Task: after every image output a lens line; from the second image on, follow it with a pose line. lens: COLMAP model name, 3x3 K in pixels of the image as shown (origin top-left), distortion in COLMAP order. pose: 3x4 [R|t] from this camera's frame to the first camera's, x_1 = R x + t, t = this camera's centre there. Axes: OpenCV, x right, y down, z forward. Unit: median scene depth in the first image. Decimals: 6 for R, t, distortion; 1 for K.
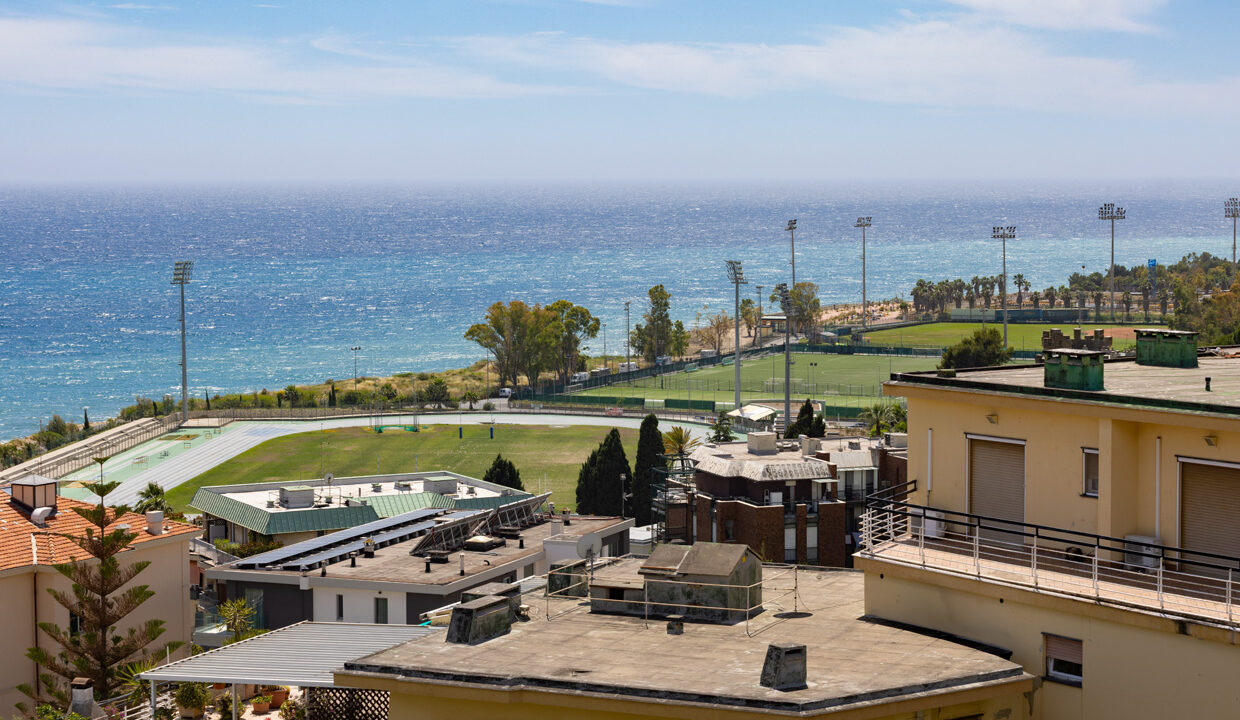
lens RADIAL K [[2595.0, 0, 620.0], [0, 2595.0, 360.0], [0, 0, 1]] dist [0.014557, 0.034736]
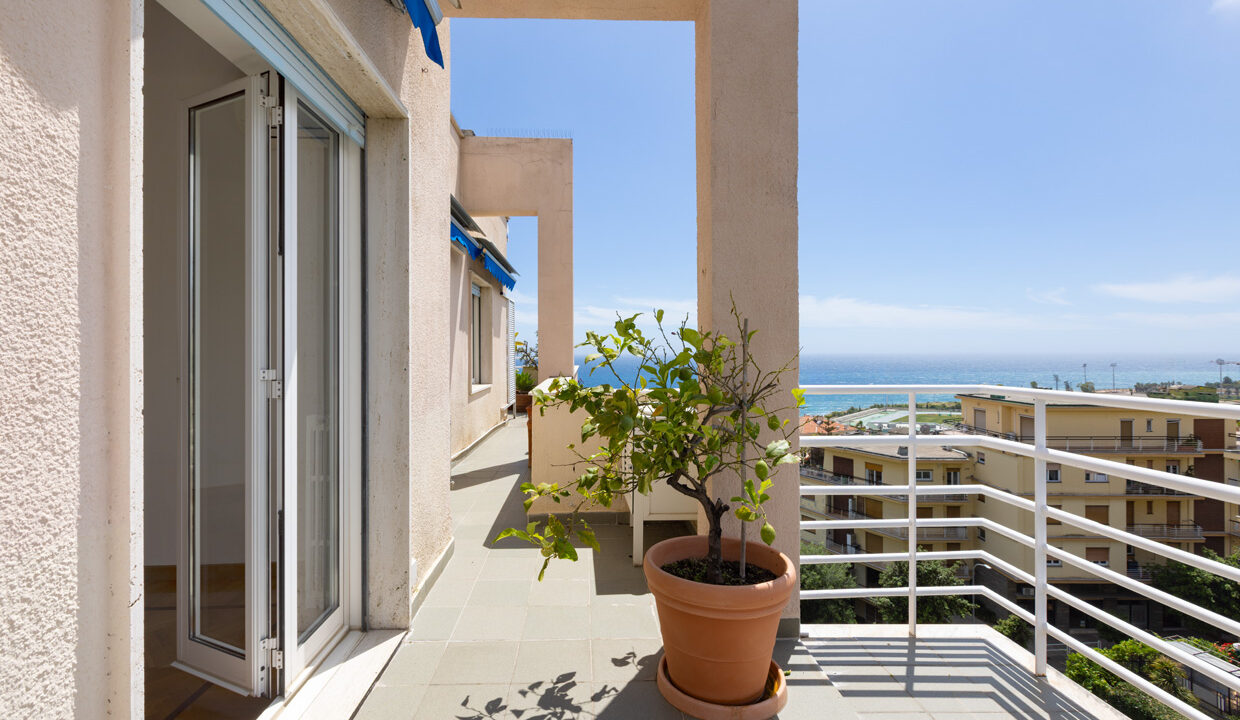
lens RADIAL K [[553.6, 0, 590.2], [0, 553.6, 358.5], [0, 0, 1]] dist [0.009826, -0.000318]
pose [[0.790776, 0.009705, -0.612029, 0.197095], [-0.044719, 0.998118, -0.041953, 0.013385], [0.610470, 0.060545, 0.789722, -0.153759]]
